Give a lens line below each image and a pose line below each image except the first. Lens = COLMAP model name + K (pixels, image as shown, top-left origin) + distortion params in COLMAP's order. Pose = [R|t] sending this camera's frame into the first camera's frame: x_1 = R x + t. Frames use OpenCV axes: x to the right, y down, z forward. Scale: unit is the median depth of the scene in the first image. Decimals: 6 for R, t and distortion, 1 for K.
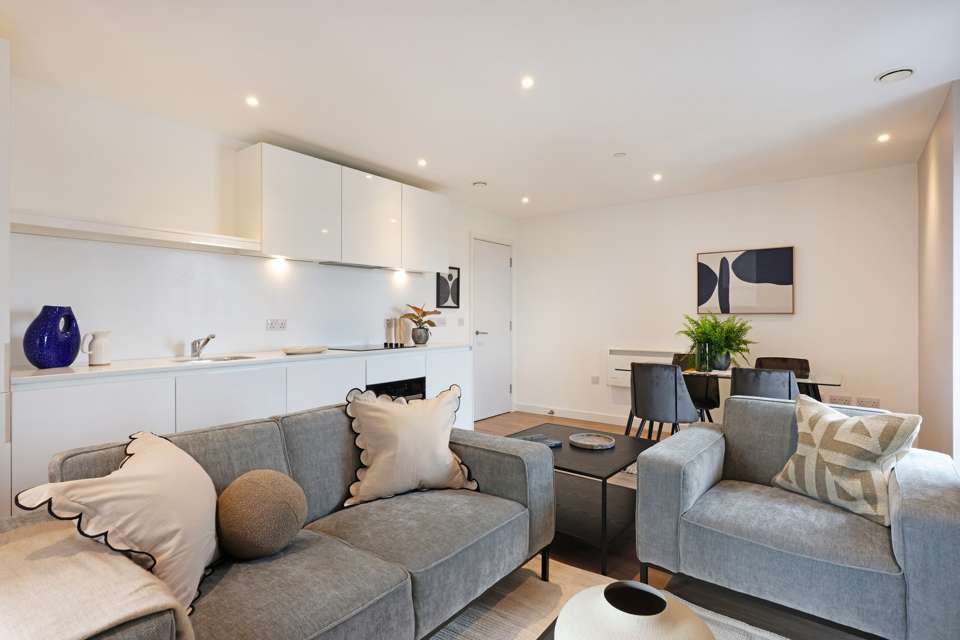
lens RADIAL K [[481.8, 0, 480.0], [0, 481.8, 320.0], [0, 0, 1]] dist [0.001564, 0.000208]
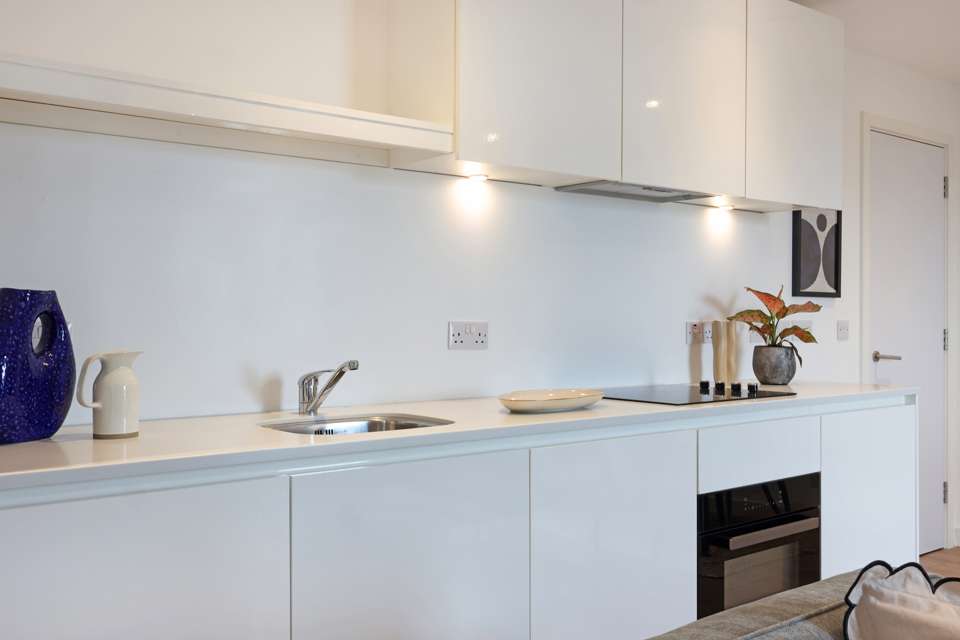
lens RADIAL K [[913.9, 0, 480.0], [0, 913.9, 320.0], [0, 0, 1]] dist [0.002711, -0.002398]
pose [[0.968374, 0.005235, -0.249450, -0.177843], [-0.005901, 0.999981, -0.001921, -0.002039], [0.249435, 0.003332, 0.968386, 0.197093]]
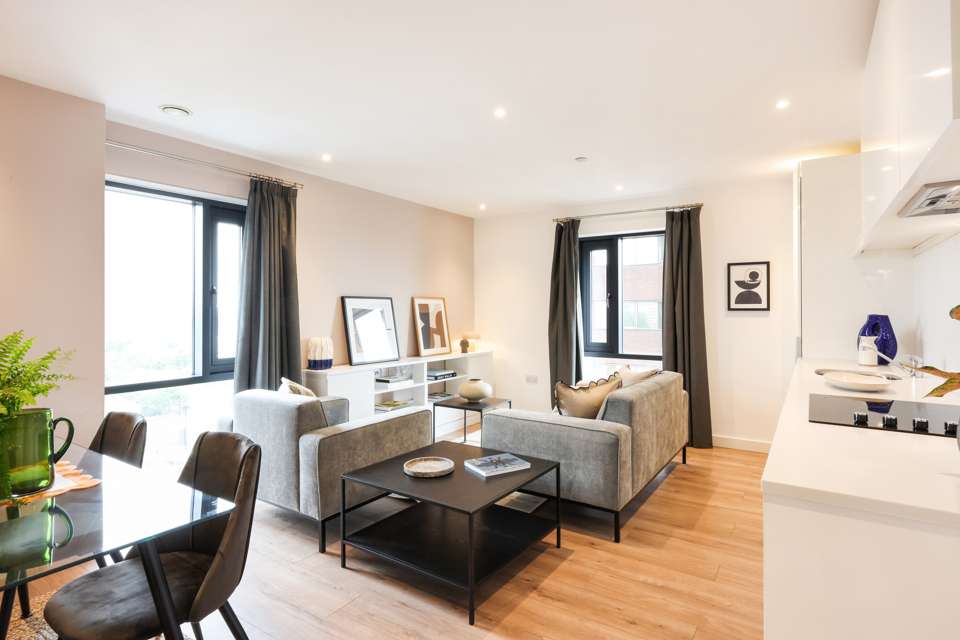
lens RADIAL K [[500.3, 0, 474.0], [0, 500.3, 302.0], [0, 0, 1]] dist [0.000884, -0.000015]
pose [[-0.998552, -0.000998, -0.053792, 0.131982], [-0.000620, 0.999975, -0.007041, -0.029473], [0.053798, -0.006998, -0.998527, 1.256725]]
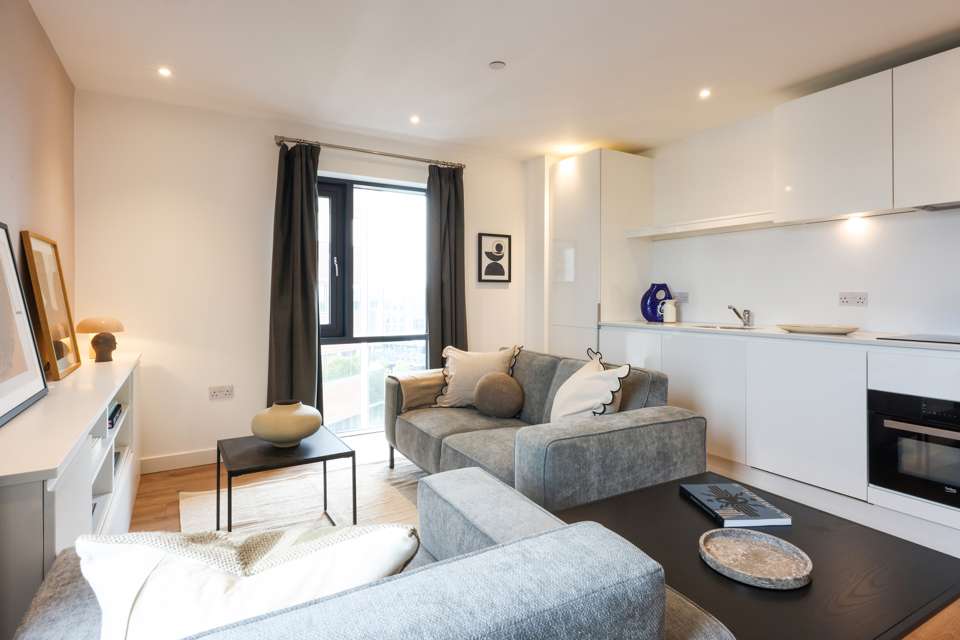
lens RADIAL K [[505.4, 0, 484.9], [0, 505.4, 294.3], [0, 0, 1]] dist [0.006503, 0.000537]
pose [[-0.379812, -0.000632, -0.925063, 0.501838], [-0.008940, 0.999956, 0.002987, 0.003996], [0.925020, 0.009404, -0.379801, 0.620310]]
